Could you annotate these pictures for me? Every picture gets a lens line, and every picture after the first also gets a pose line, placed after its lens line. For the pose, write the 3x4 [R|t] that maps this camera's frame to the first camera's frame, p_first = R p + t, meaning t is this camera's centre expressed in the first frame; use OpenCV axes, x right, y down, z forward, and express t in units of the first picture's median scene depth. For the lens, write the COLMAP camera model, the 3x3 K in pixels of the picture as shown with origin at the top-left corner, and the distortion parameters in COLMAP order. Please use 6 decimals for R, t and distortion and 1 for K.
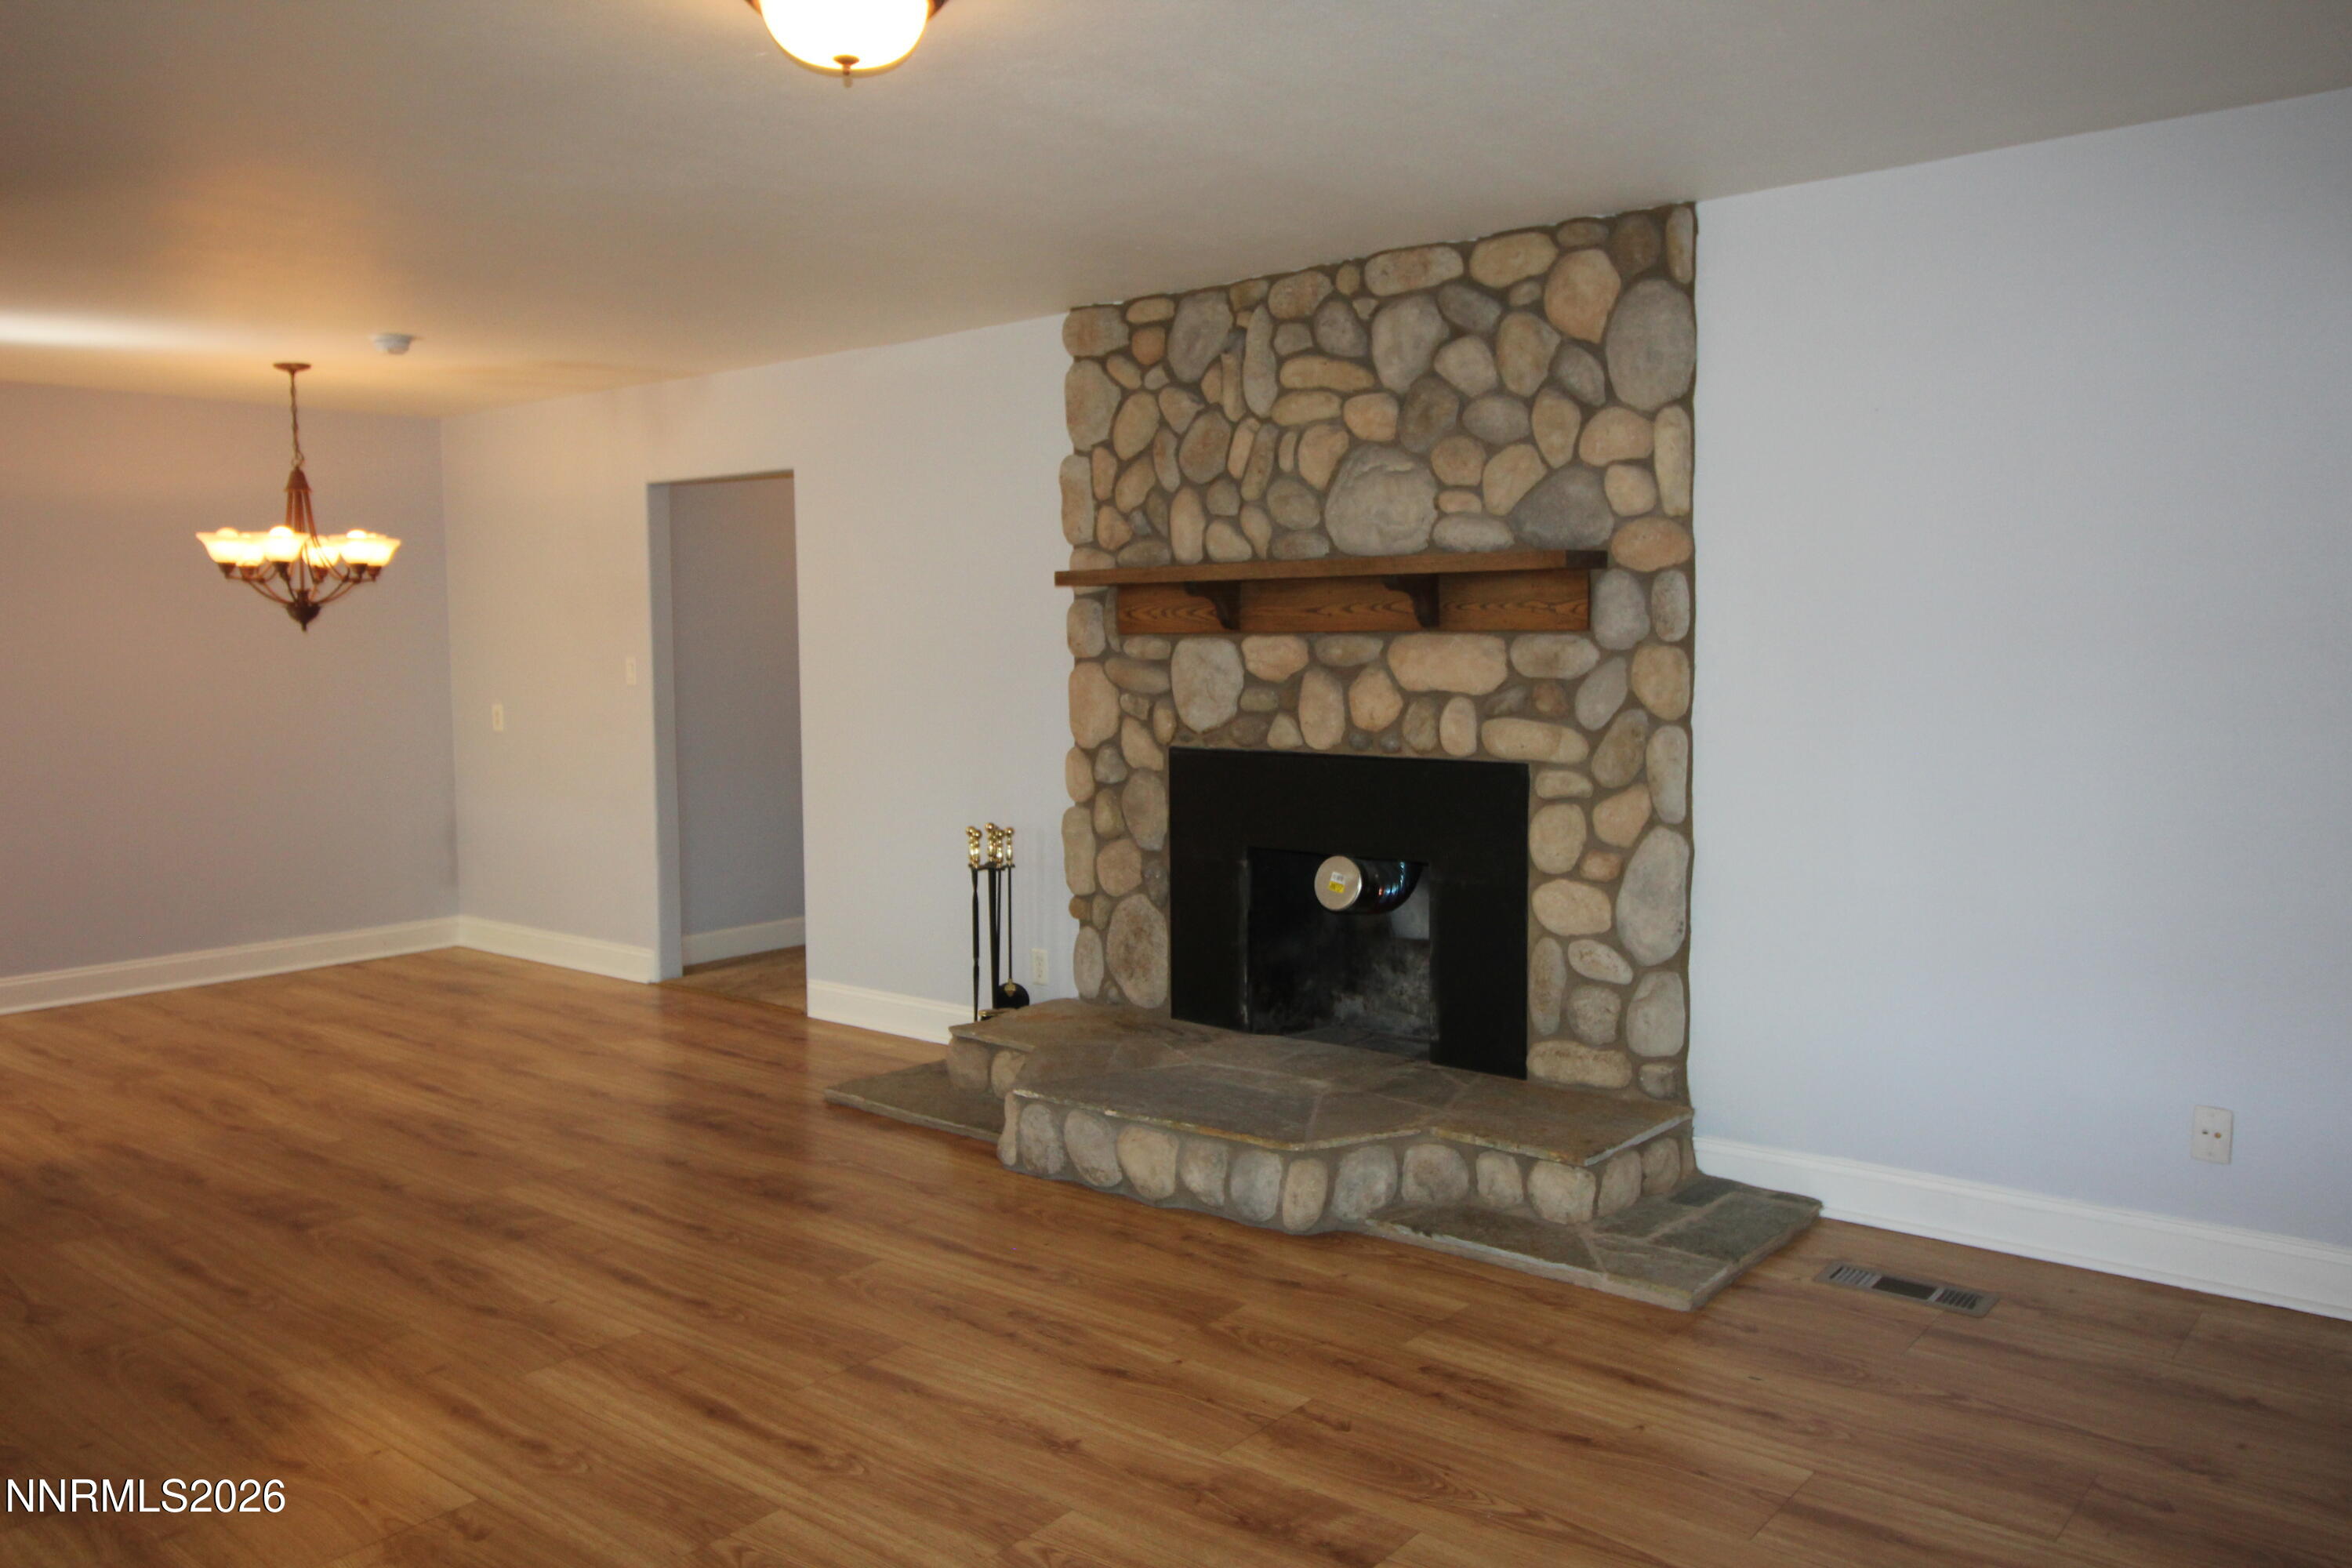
lens RADIAL K [[1770.6, 0, 1163.3], [0, 1770.6, 770.5], [0, 0, 1]] dist [0.020138, -0.006848]
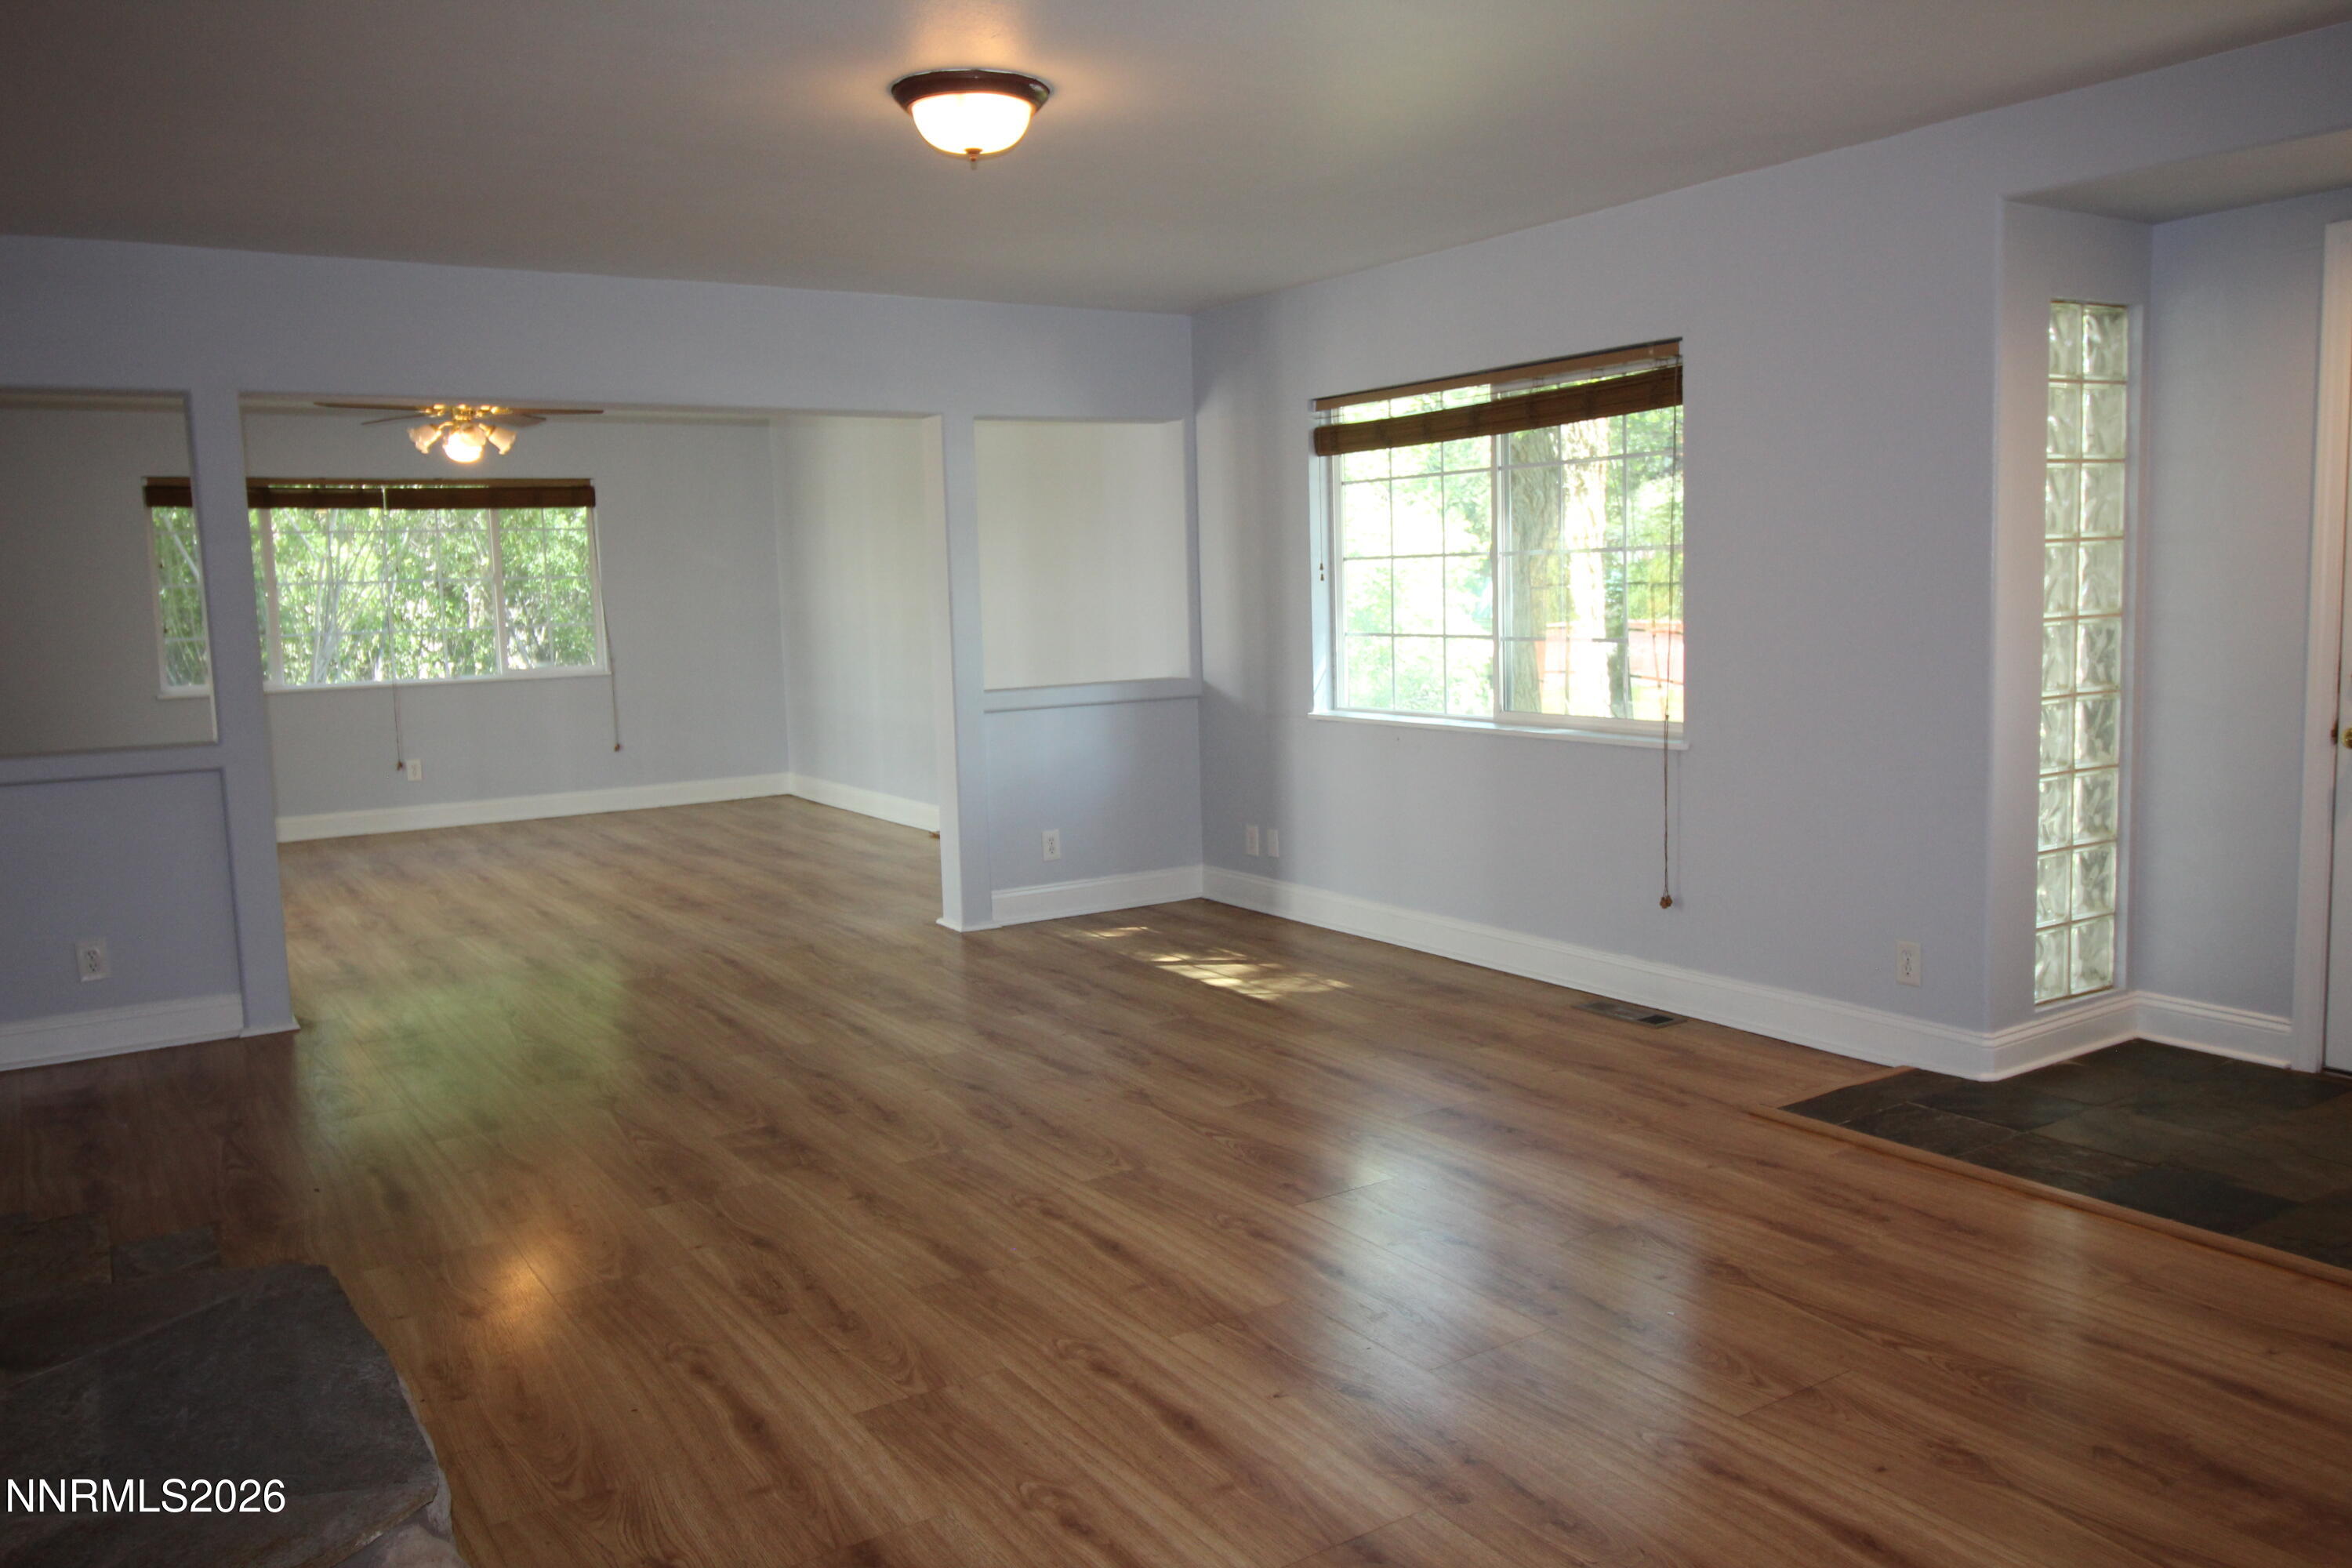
lens RADIAL K [[1770.6, 0, 1163.3], [0, 1770.6, 770.5], [0, 0, 1]] dist [0.020138, -0.006848]
pose [[-0.951964, 0.005607, 0.306159, -0.393471], [0.064024, 0.981378, 0.181101, -0.085679], [-0.299443, 0.192003, -0.934596, 1.240413]]
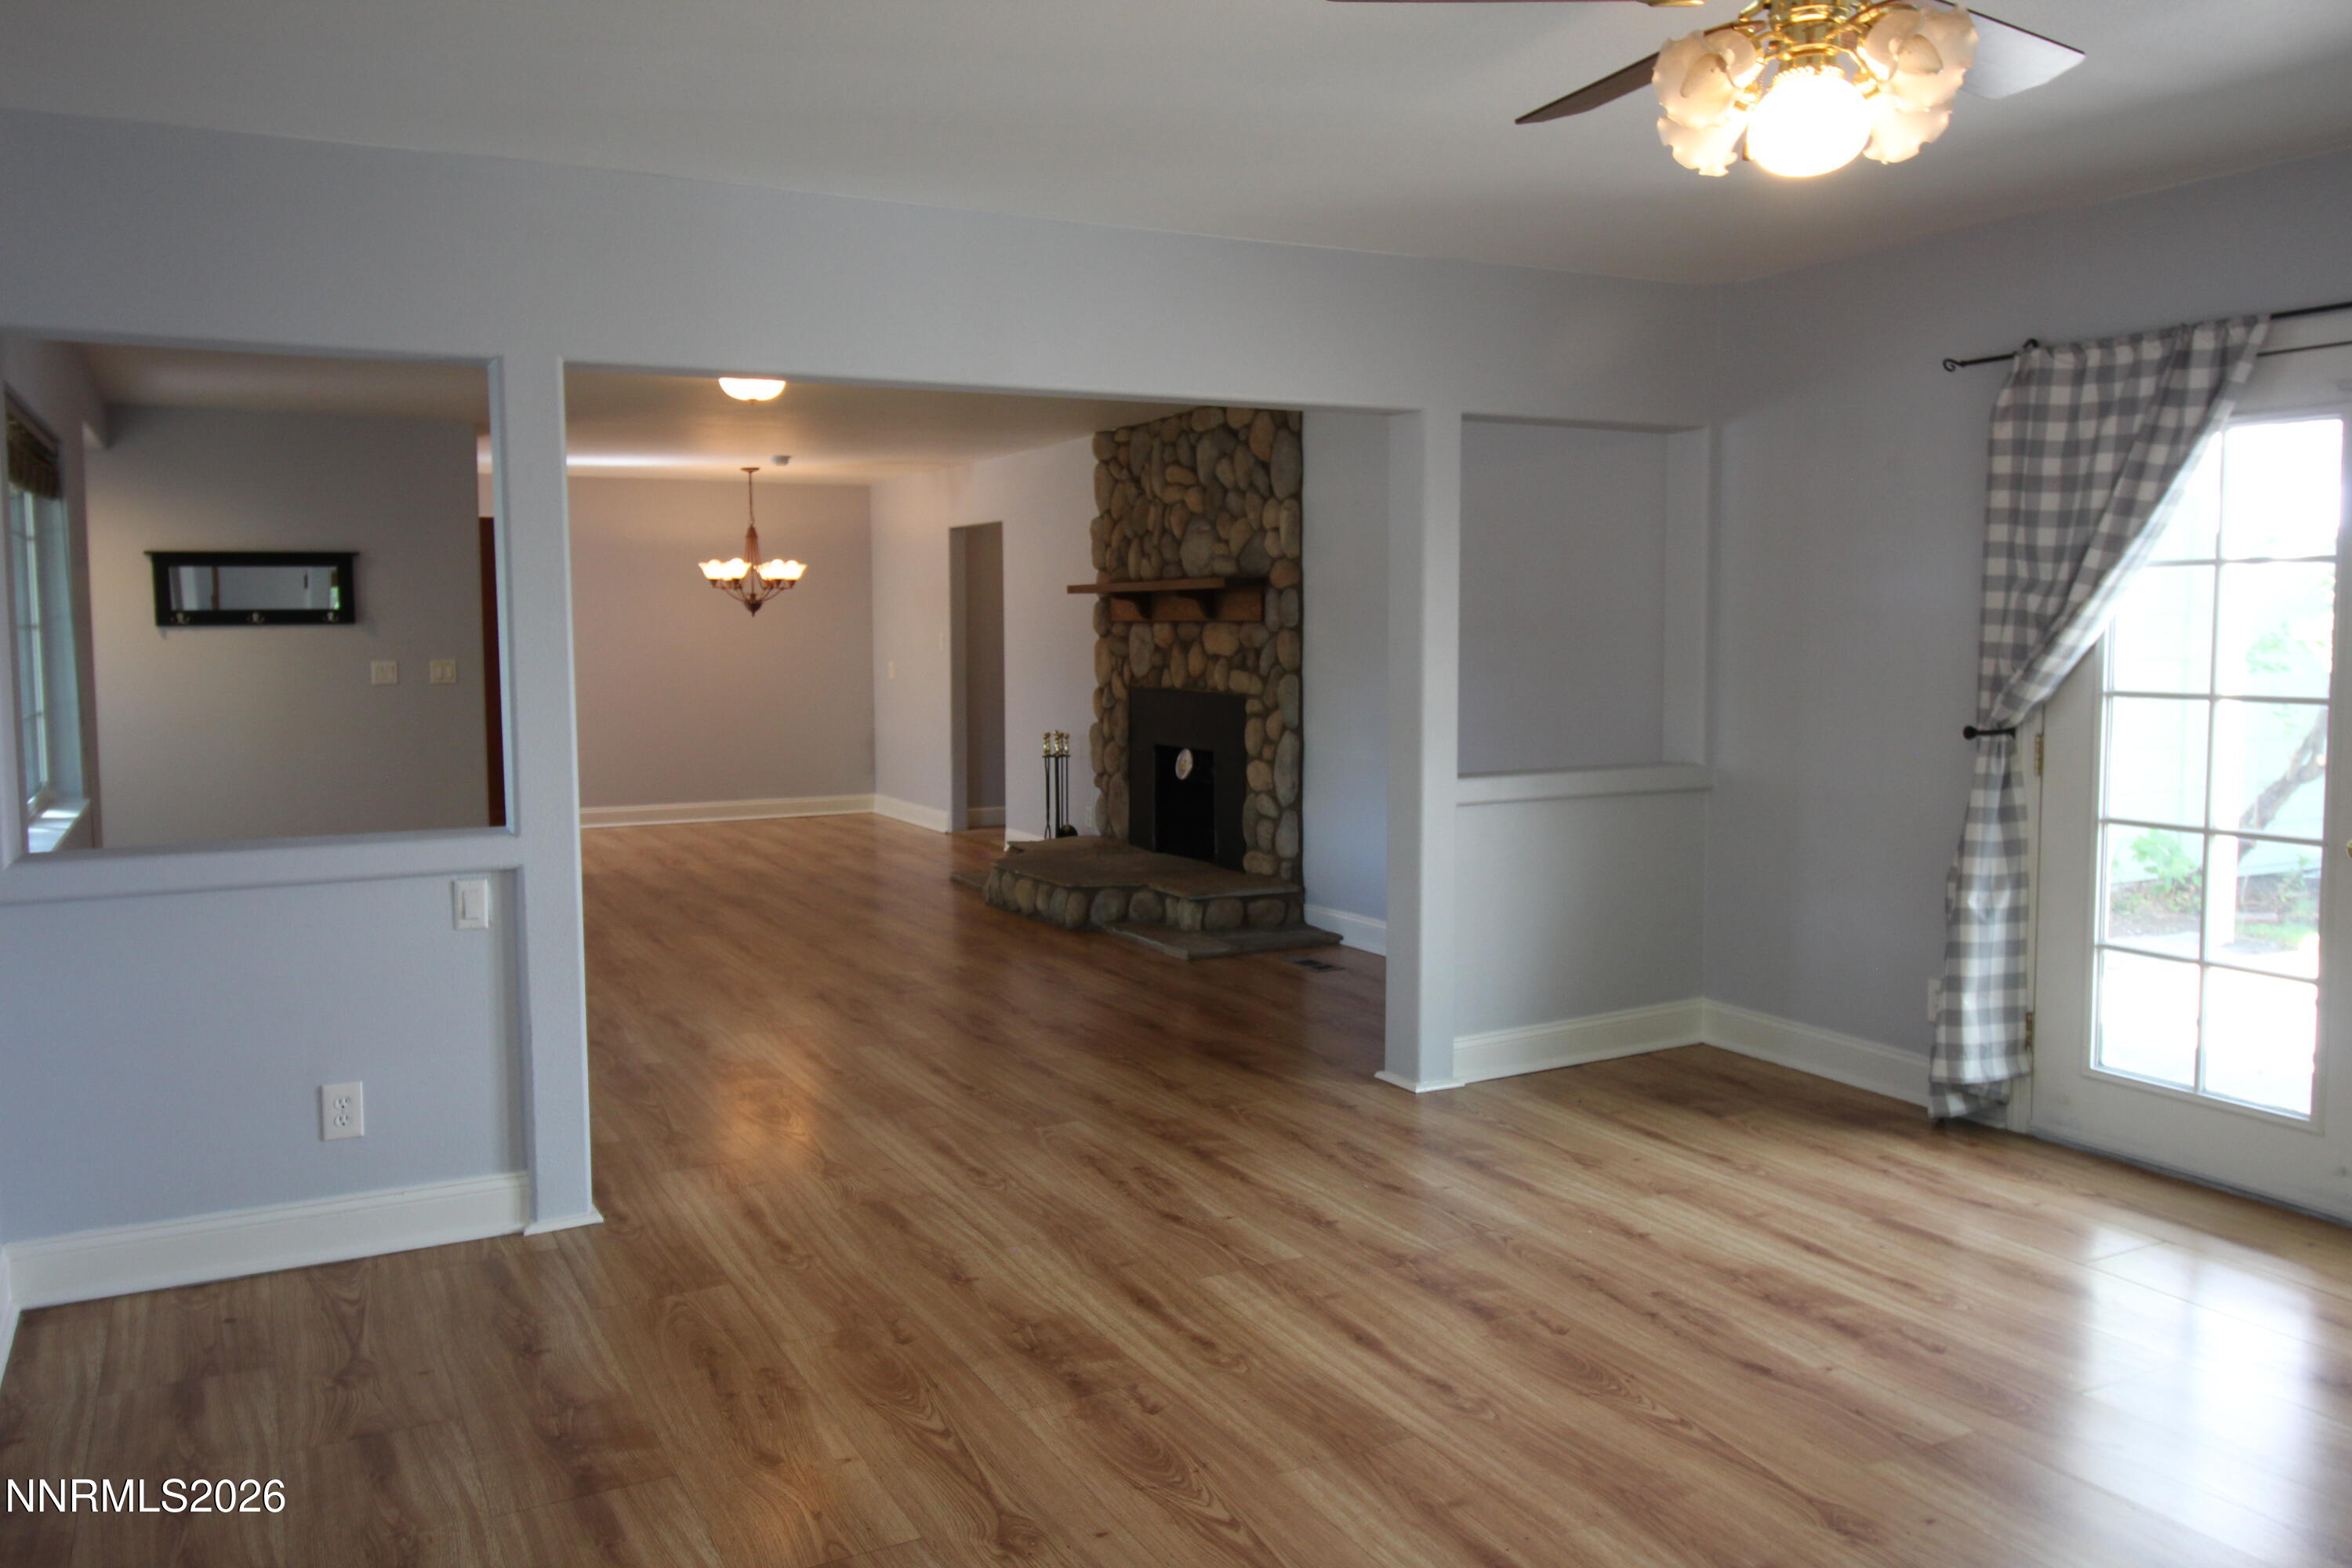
lens RADIAL K [[1725.1, 0, 1176.0], [0, 1725.1, 784.0], [0, 0, 1]] dist [0.042598, -0.002101]
pose [[0.928612, 0.040178, -0.368870, 0.695526], [-0.032817, 0.999118, 0.026208, 0.037256], [0.369597, -0.012232, 0.929112, -0.572960]]
